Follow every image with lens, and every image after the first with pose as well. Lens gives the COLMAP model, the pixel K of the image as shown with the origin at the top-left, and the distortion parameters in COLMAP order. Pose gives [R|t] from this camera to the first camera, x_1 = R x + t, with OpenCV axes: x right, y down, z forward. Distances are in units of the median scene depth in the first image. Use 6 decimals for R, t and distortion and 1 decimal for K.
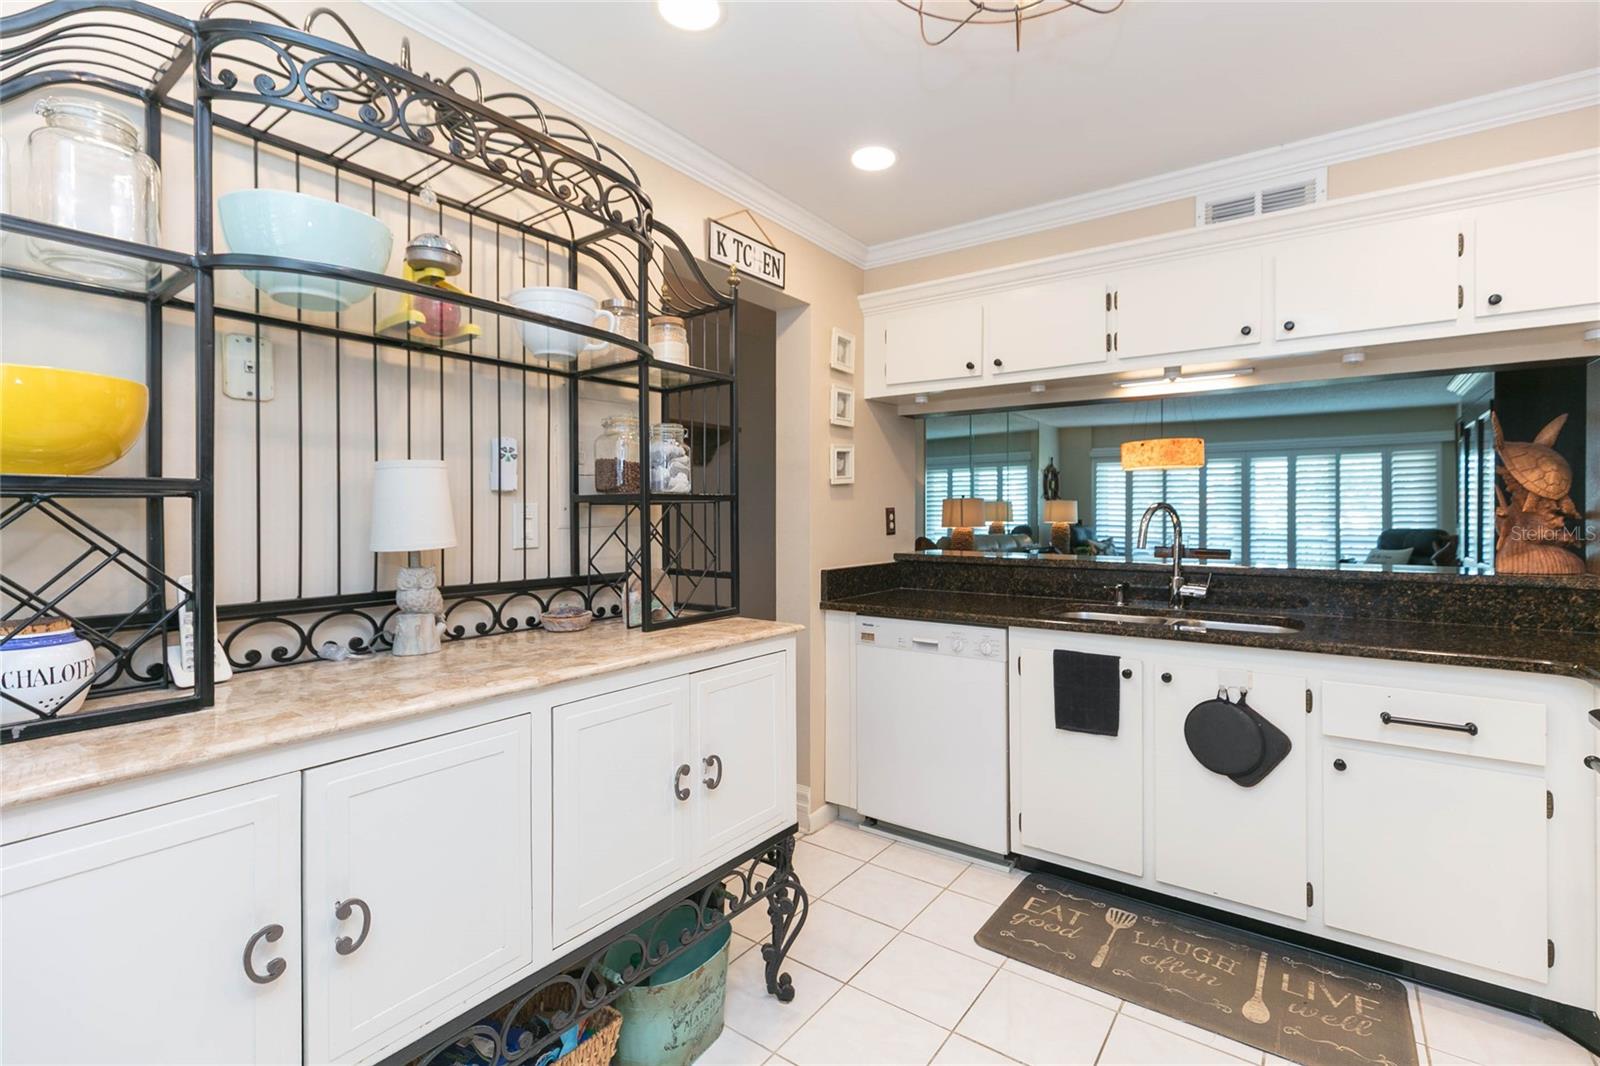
lens RADIAL K [[722.6, 0, 800.3], [0, 722.6, 513.9], [0, 0, 1]] dist [-0.000221, -0.000137]
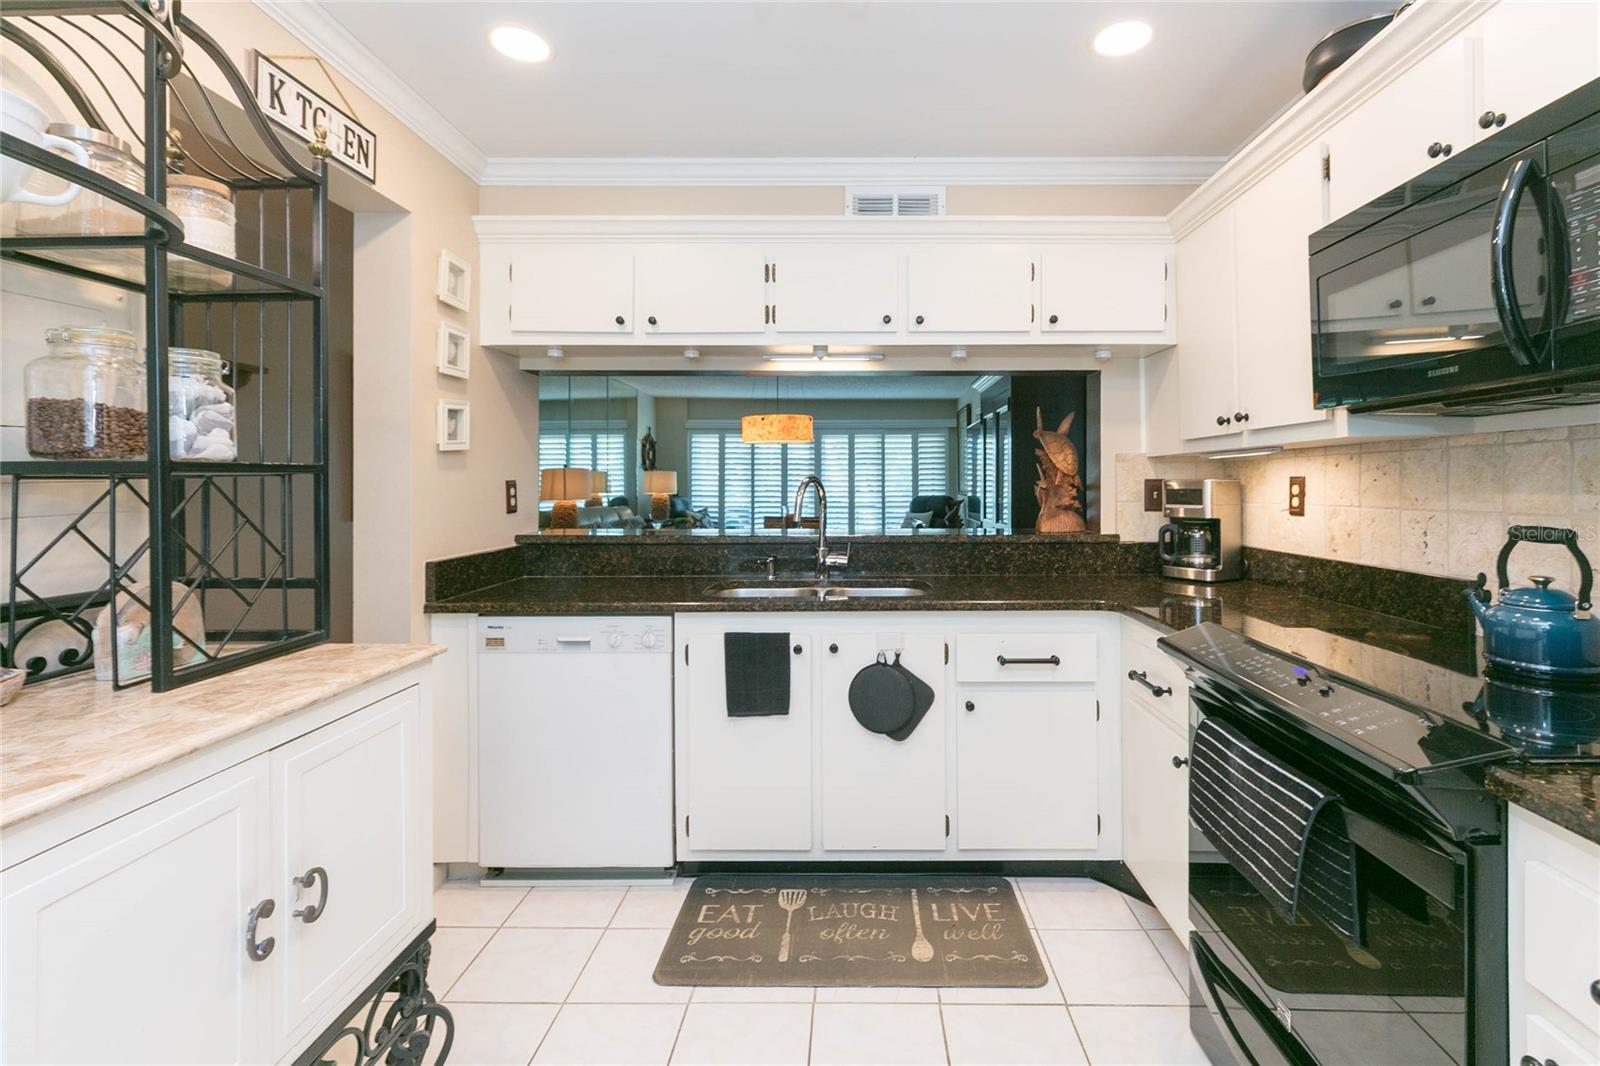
lens RADIAL K [[741.5, 0, 845.7], [0, 741.5, 479.7], [0, 0, 1]] dist [0.000784, -0.000310]
pose [[0.813290, 0.001300, 0.581857, -0.084146], [0.001654, 0.999988, -0.004547, -0.006736], [-0.581856, 0.004660, 0.813278, 0.128015]]
